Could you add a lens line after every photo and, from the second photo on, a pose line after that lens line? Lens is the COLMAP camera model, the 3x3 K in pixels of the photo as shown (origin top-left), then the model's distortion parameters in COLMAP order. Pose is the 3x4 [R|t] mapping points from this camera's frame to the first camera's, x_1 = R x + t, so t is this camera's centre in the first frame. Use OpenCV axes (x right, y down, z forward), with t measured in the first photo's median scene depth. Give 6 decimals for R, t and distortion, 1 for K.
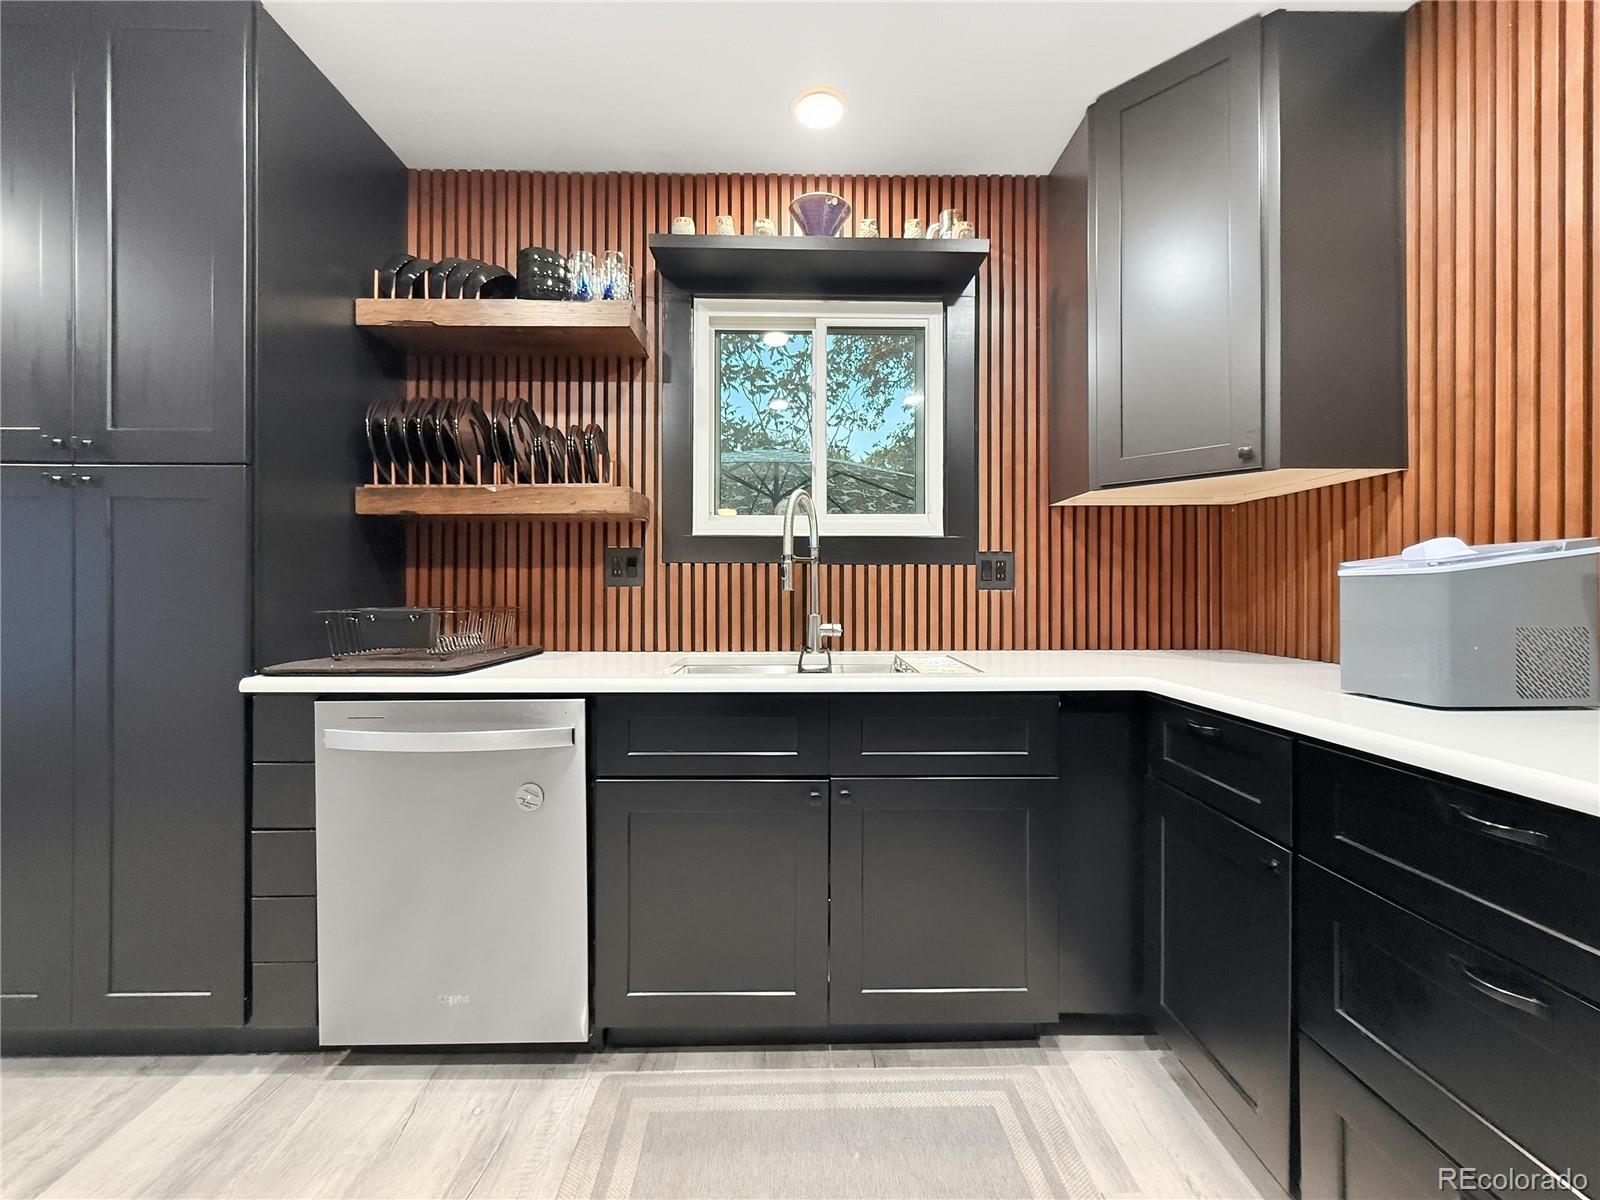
lens RADIAL K [[648.5, 0, 800.8], [0, 648.5, 589.8], [0, 0, 1]] dist [0.005118, -0.002090]
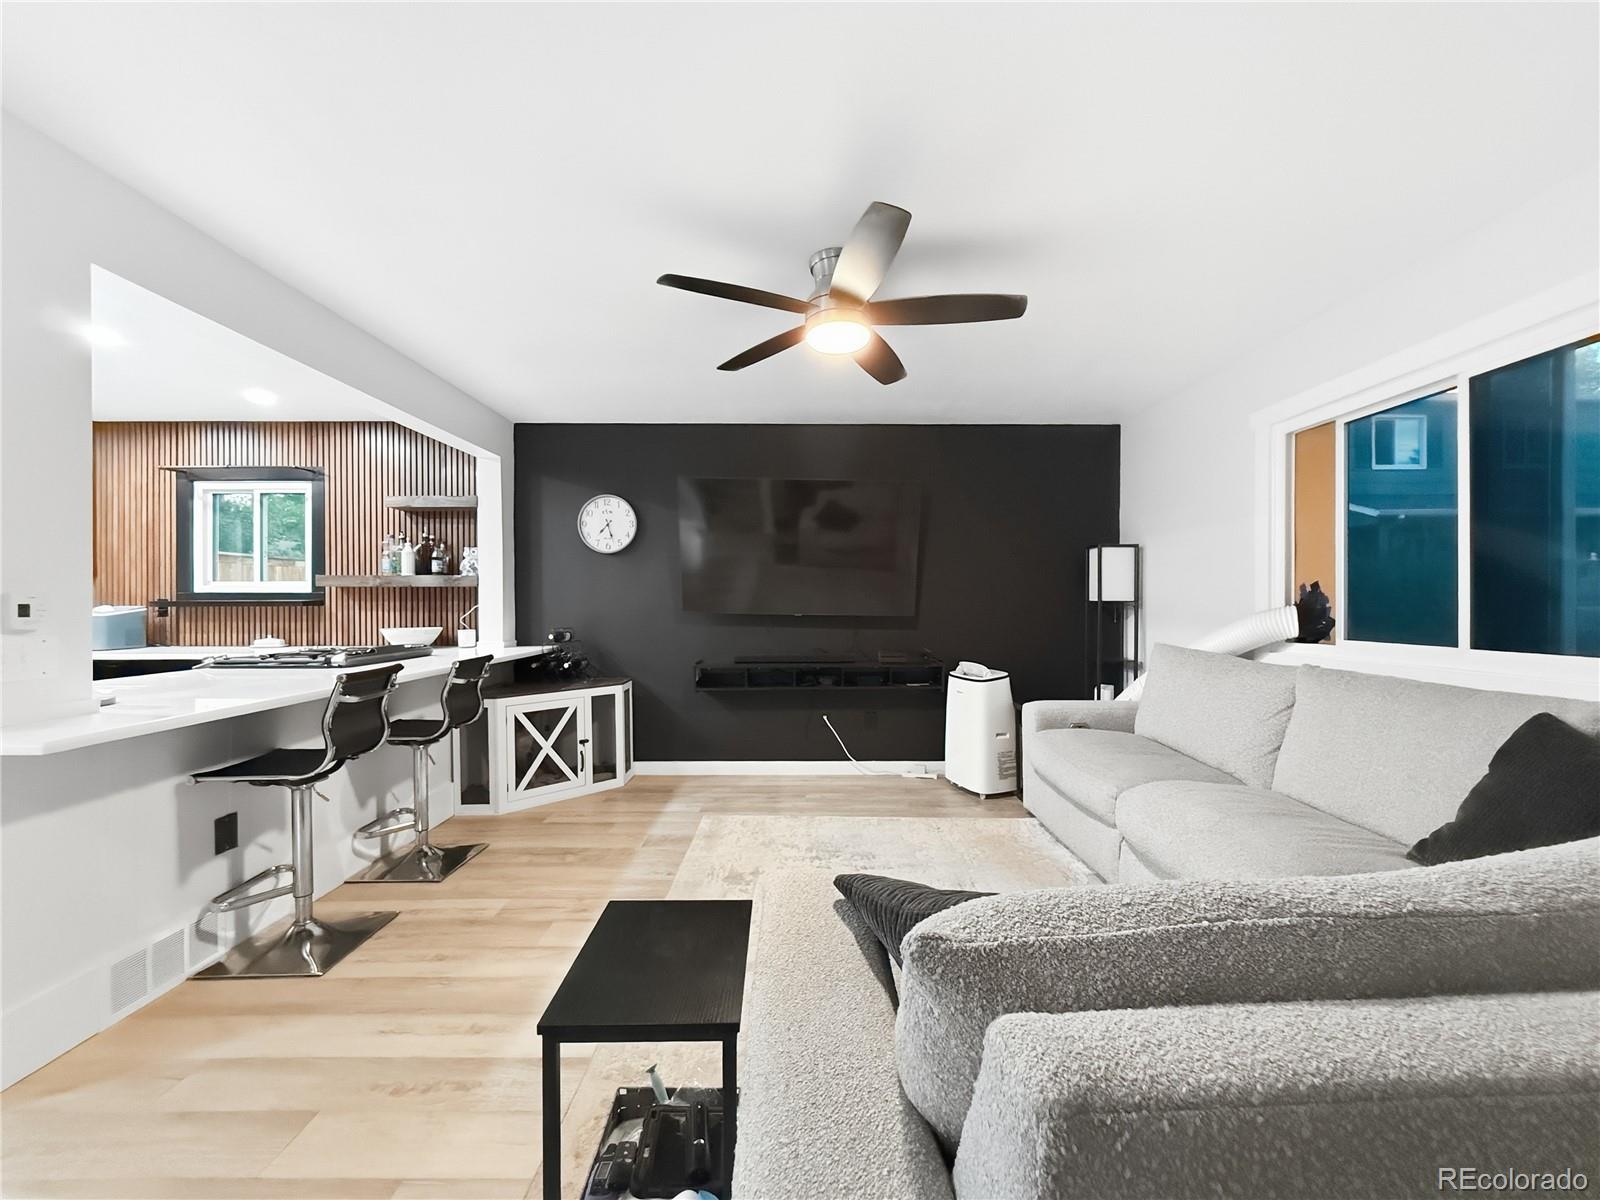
lens RADIAL K [[648.5, 0, 798.4], [0, 648.5, 607.1], [0, 0, 1]] dist [0.005118, -0.002090]
pose [[0.010449, -0.003916, 0.999938, -1.531697], [-0.000328, 0.999992, 0.003920, -0.047738], [-0.999945, -0.000369, 0.010448, -1.708668]]
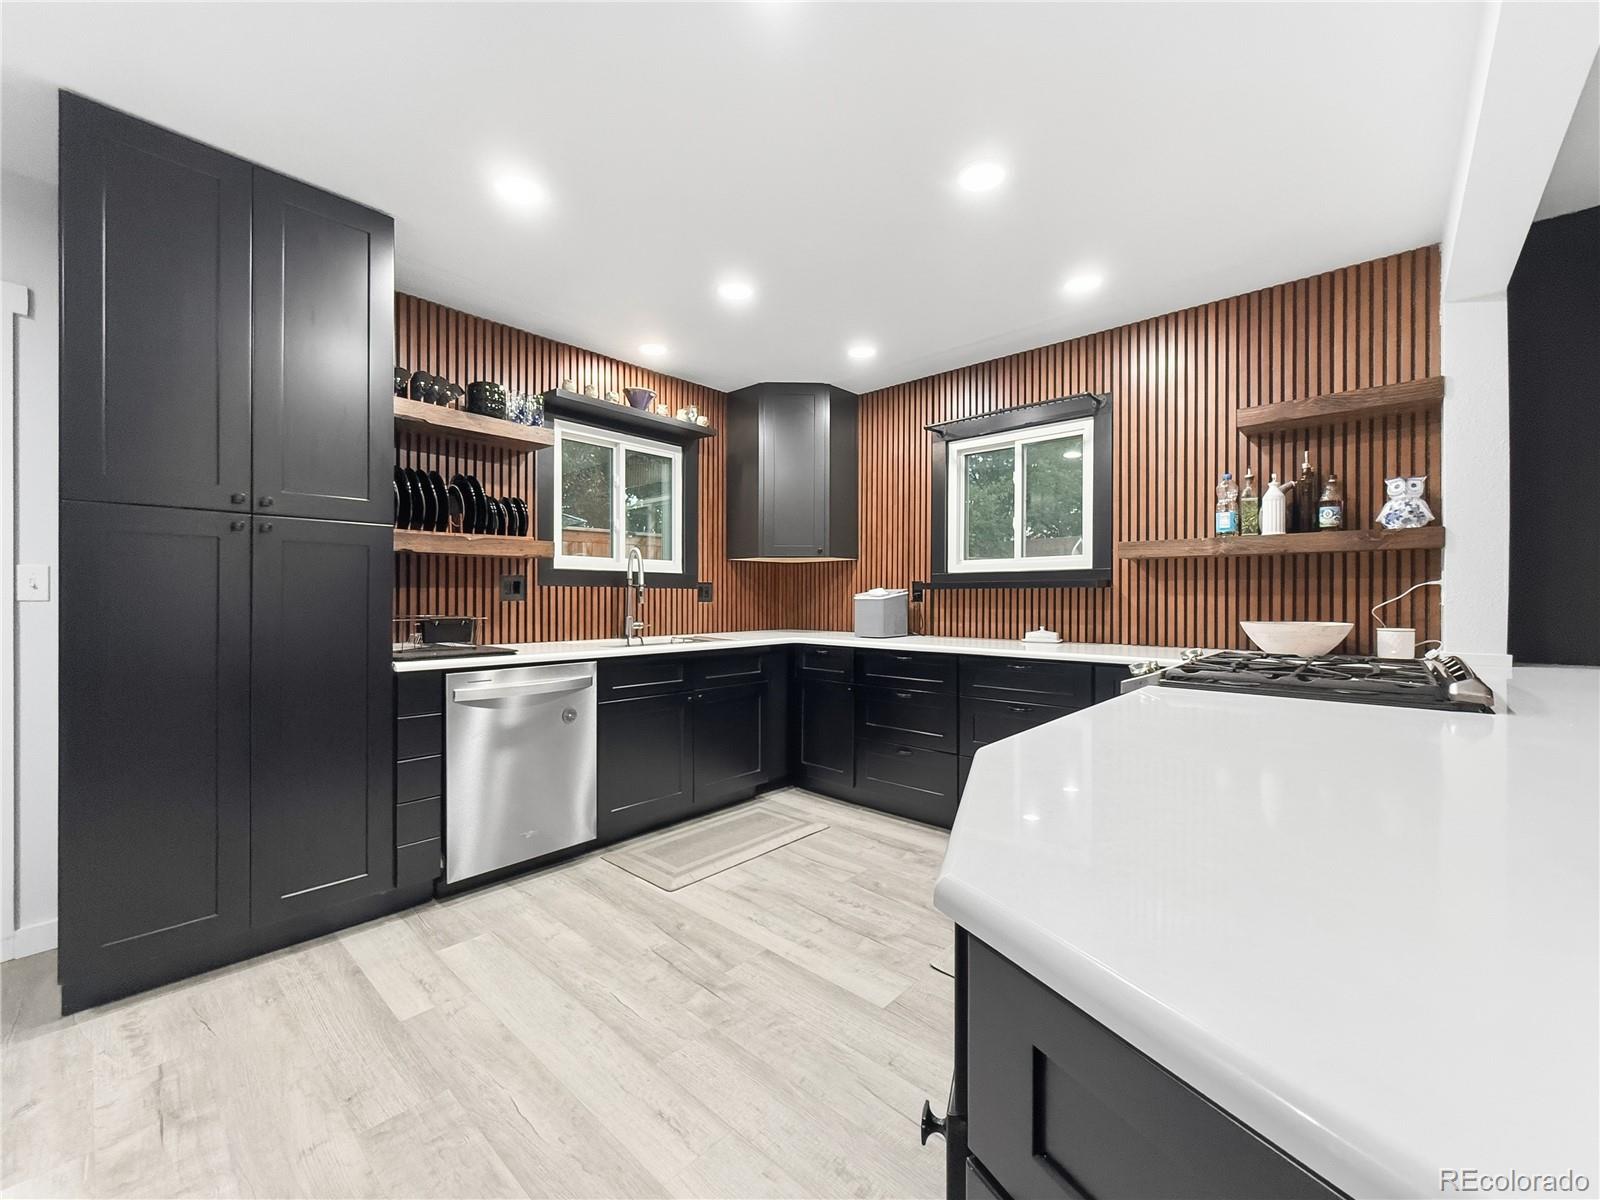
lens RADIAL K [[648.5, 0, 800.3], [0, 648.5, 598.5], [0, 0, 1]] dist [0.005118, -0.002090]
pose [[0.684950, -0.000203, 0.728590, -0.978930], [-0.002117, 0.999995, 0.002270, -0.017153], [-0.728587, -0.003097, 0.684947, -0.564395]]
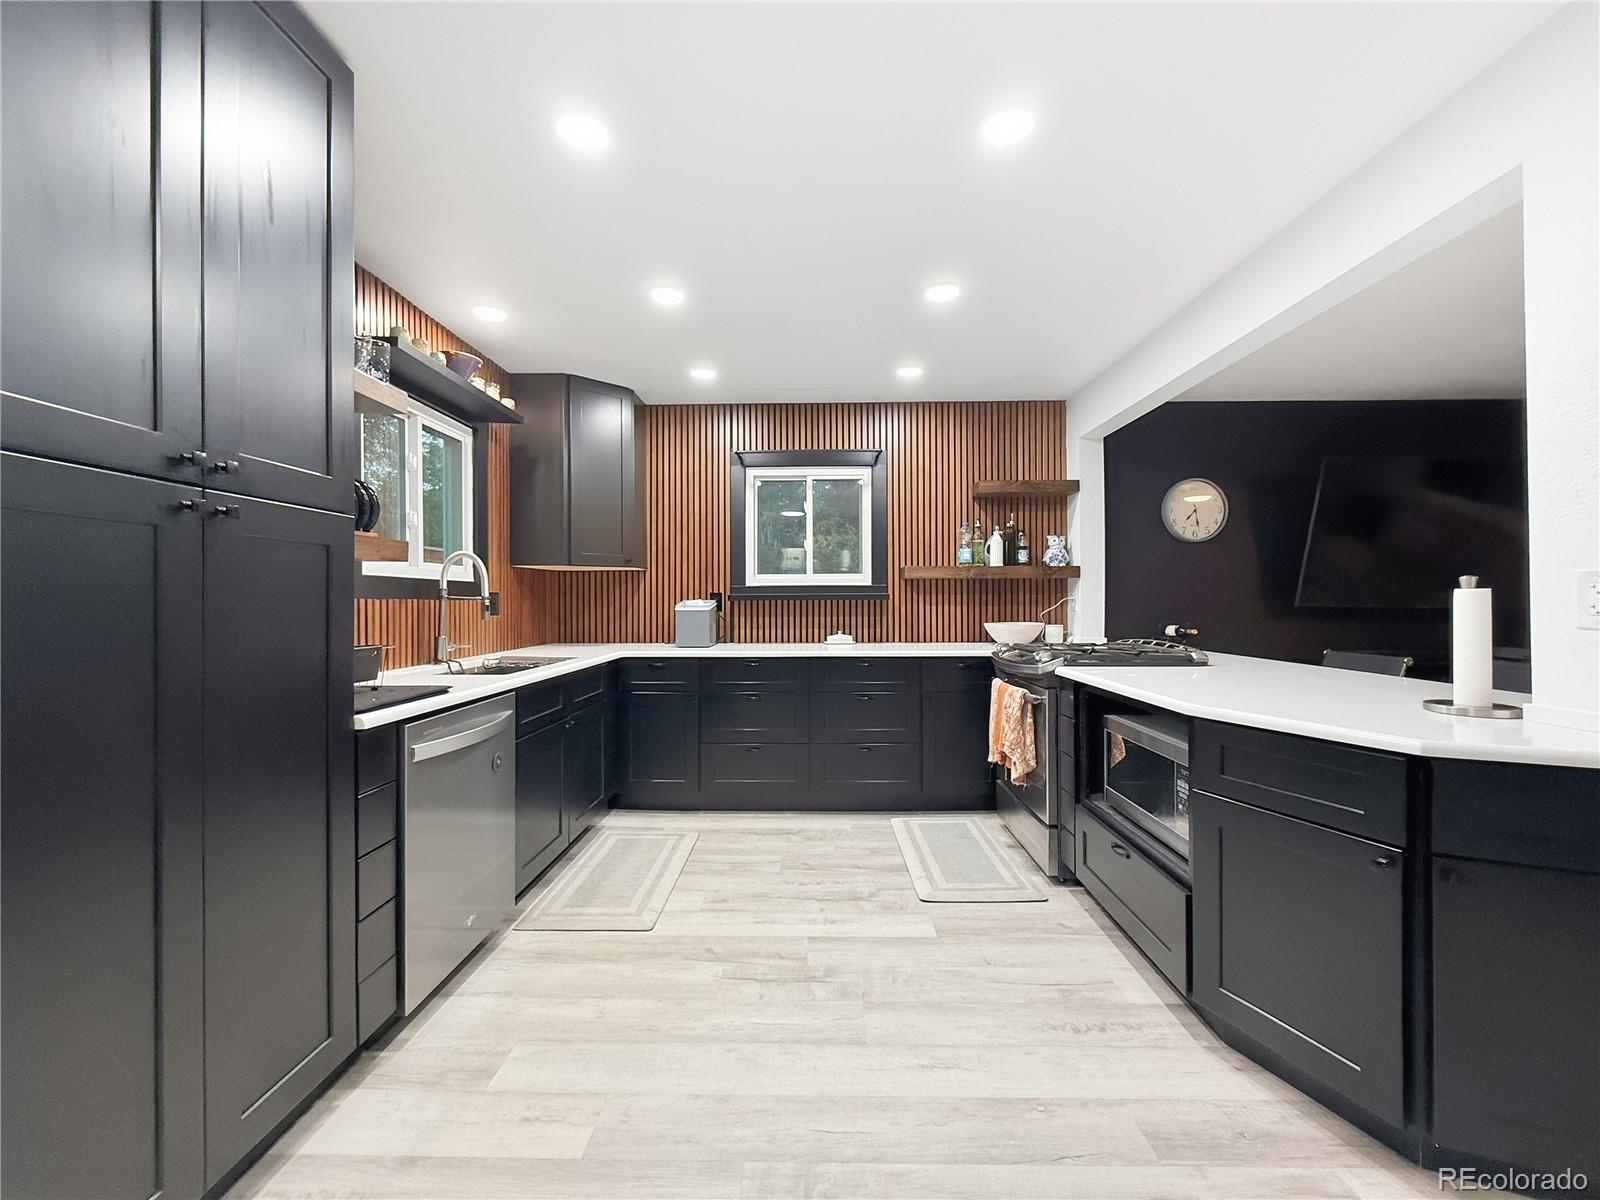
lens RADIAL K [[648.5, 0, 805.4], [0, 648.5, 599.9], [0, 0, 1]] dist [0.005118, -0.002090]
pose [[0.036731, 0.001632, 0.999324, -1.401839], [0.002486, 0.999995, -0.001724, -0.038115], [-0.999322, 0.002548, 0.036726, 0.170439]]
